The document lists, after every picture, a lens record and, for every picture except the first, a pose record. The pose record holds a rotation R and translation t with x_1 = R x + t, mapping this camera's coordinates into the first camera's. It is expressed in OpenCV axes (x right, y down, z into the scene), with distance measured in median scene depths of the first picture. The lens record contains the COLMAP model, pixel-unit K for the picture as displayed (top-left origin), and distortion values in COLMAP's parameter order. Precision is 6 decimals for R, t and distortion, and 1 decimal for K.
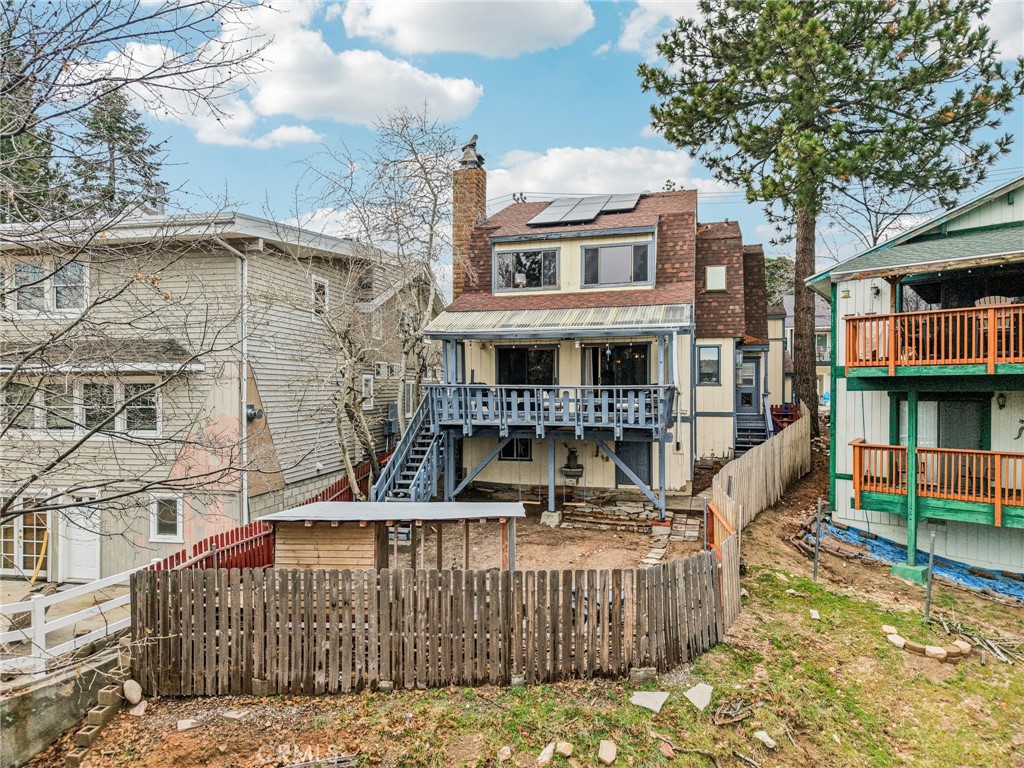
lens RADIAL K [[721.0, 0, 511.5], [0, 721.0, 388.6], [0, 0, 1]] dist [0.013895, -0.006439]
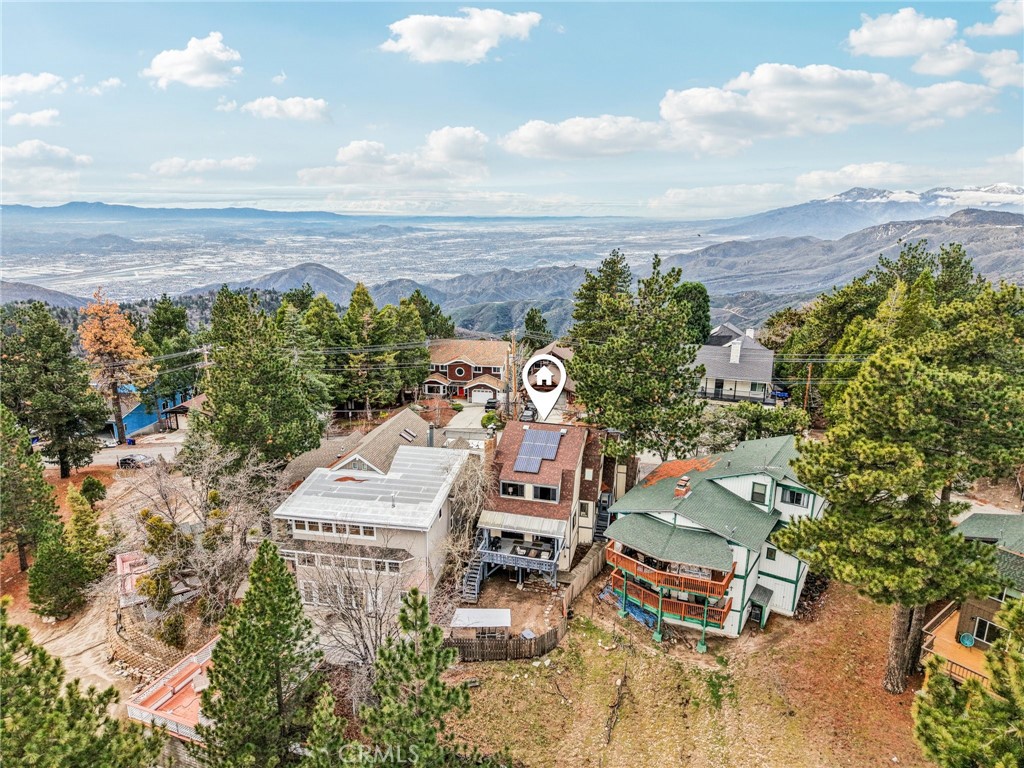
lens RADIAL K [[721.0, 0, 510.9], [0, 721.0, 381.6], [0, 0, 1]] dist [0.013895, -0.006439]
pose [[0.999924, 0.004063, 0.011607, -0.034961], [-0.006782, 0.969521, 0.244915, -2.273578], [-0.010258, -0.244975, 0.969475, -2.829003]]
